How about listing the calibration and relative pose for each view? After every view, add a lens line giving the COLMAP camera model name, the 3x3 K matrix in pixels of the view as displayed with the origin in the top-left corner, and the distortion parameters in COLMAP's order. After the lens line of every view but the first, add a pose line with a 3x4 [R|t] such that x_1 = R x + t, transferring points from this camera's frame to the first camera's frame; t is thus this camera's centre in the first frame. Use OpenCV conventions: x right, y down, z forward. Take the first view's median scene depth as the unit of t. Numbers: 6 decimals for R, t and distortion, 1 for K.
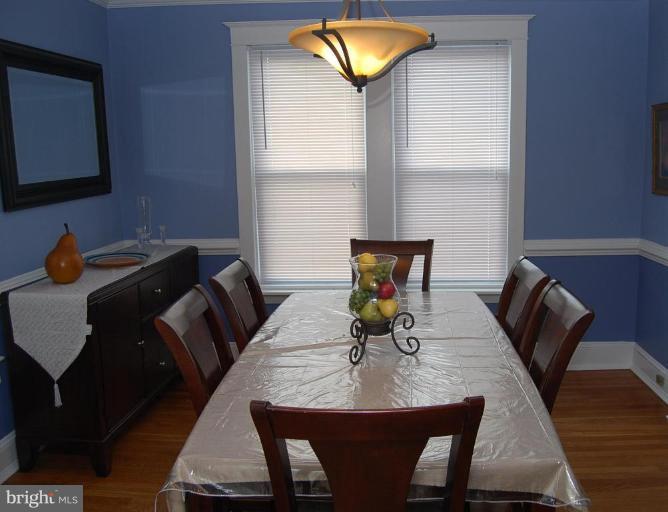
lens RADIAL K [[563.2, 0, 334.0], [0, 563.2, 256.0], [0, 0, 1]] dist [-0.056248, 0.000889]
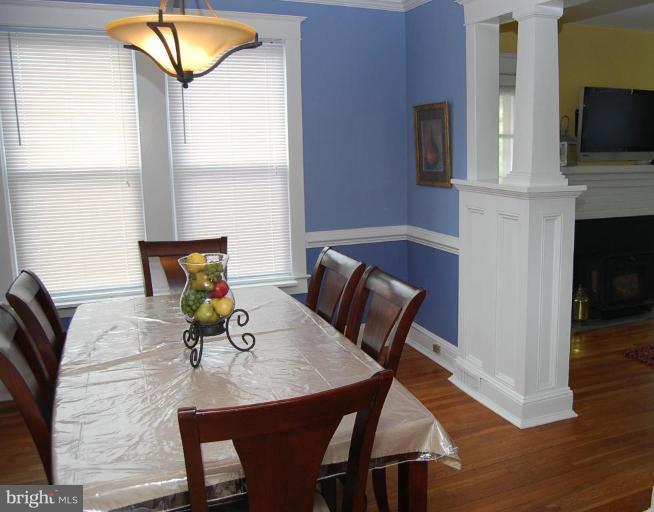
lens RADIAL K [[576.6, 0, 327.0], [0, 576.6, 256.0], [0, 0, 1]] dist [-0.053104, 0.007602]
pose [[0.915157, -0.068069, 0.397308, -0.130519], [0.066680, 0.997624, 0.017328, -0.002179], [-0.397544, 0.010634, 0.917522, -0.004266]]
